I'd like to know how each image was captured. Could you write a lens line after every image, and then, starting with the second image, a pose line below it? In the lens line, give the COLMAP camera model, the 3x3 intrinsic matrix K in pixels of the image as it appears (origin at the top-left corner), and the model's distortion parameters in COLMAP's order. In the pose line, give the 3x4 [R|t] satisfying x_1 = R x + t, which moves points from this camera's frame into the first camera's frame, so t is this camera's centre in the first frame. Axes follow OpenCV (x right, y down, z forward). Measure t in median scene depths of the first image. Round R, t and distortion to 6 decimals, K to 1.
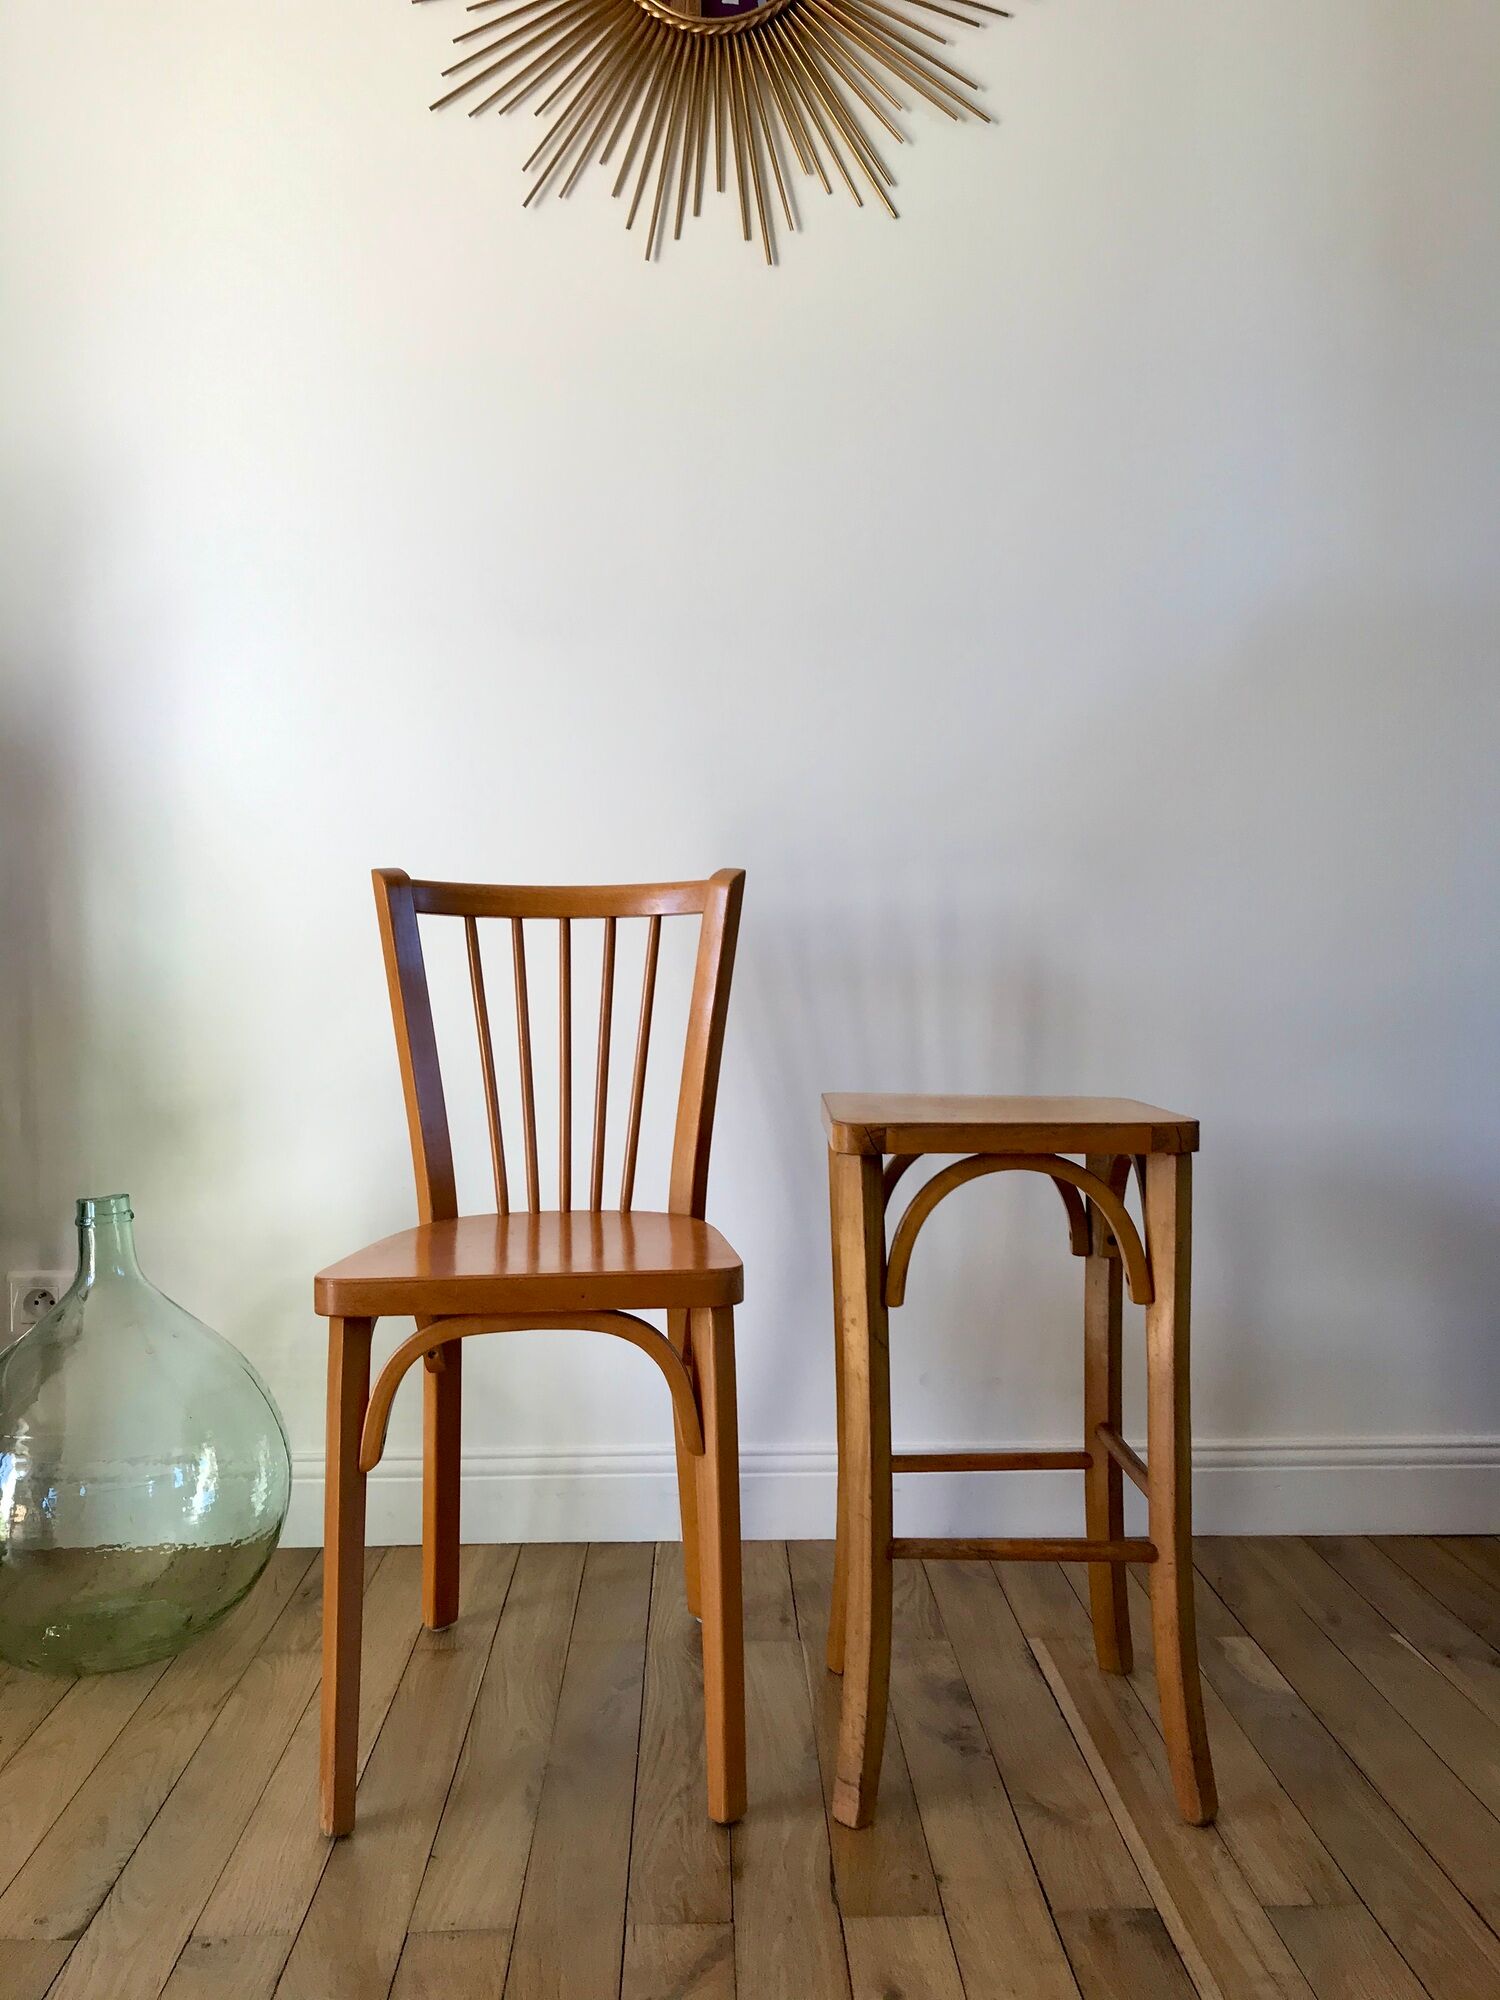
lens RADIAL K [[1603.5, 0, 754.9], [0, 1603.5, 977.5], [0, 0, 1]] dist [0.009517, 0.002860]
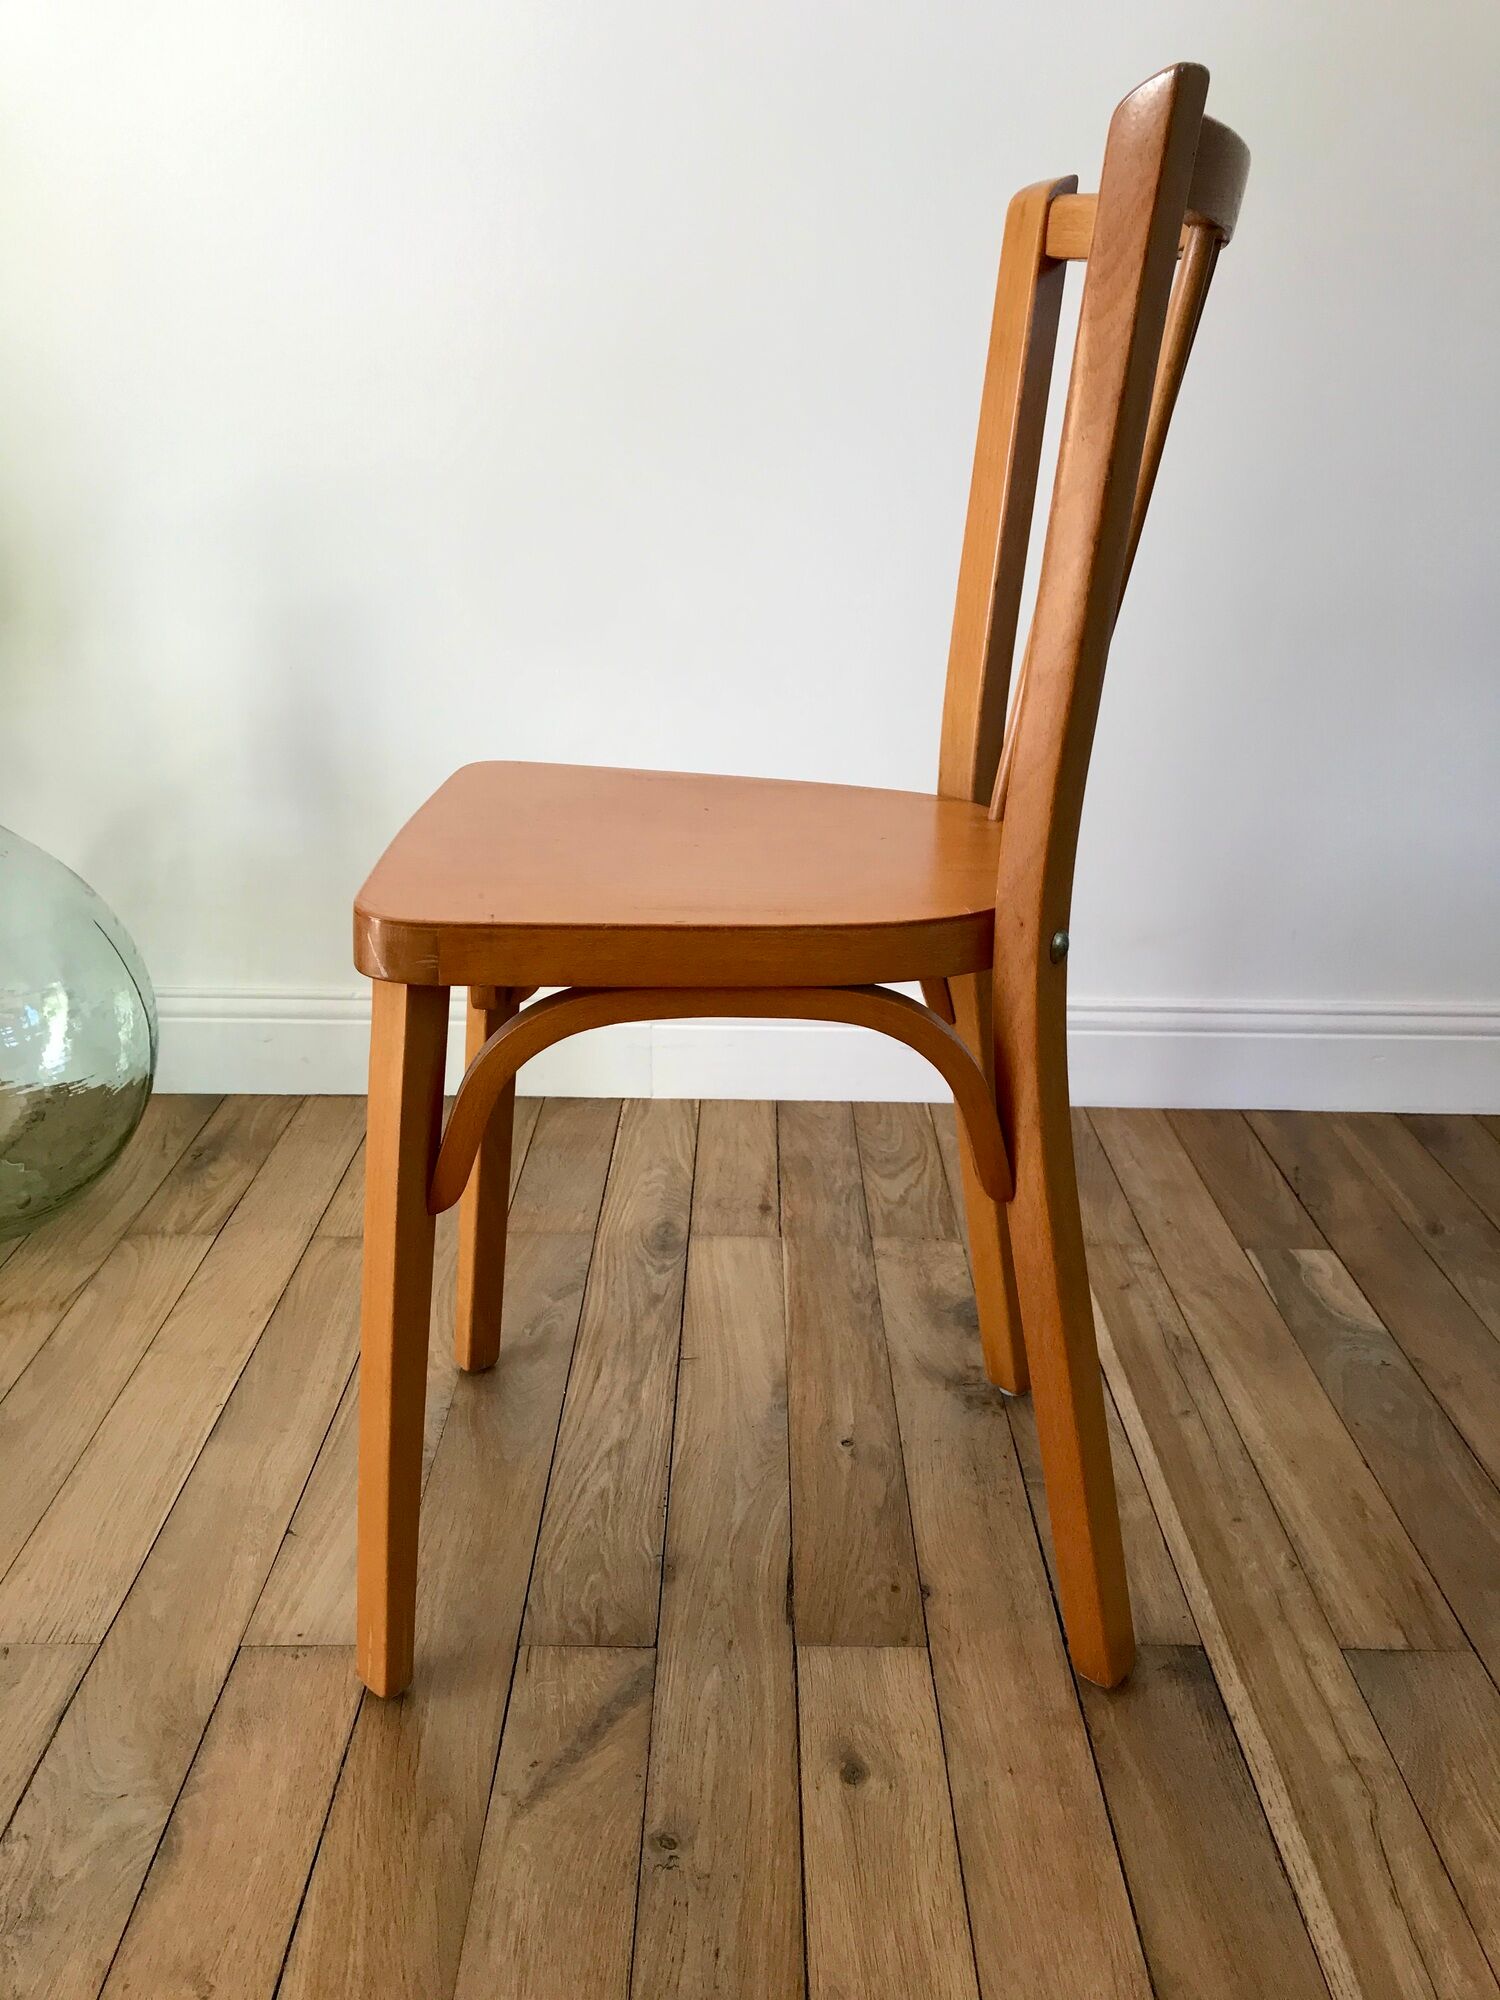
lens RADIAL K [[1603.5, 0, 760.1], [0, 1603.5, 985.7], [0, 0, 1]] dist [0.009517, 0.002860]
pose [[0.999376, 0.027738, -0.021854, 0.035302], [-0.018977, 0.943761, 0.330085, 0.021170], [0.029781, -0.329464, 0.943698, 0.294383]]
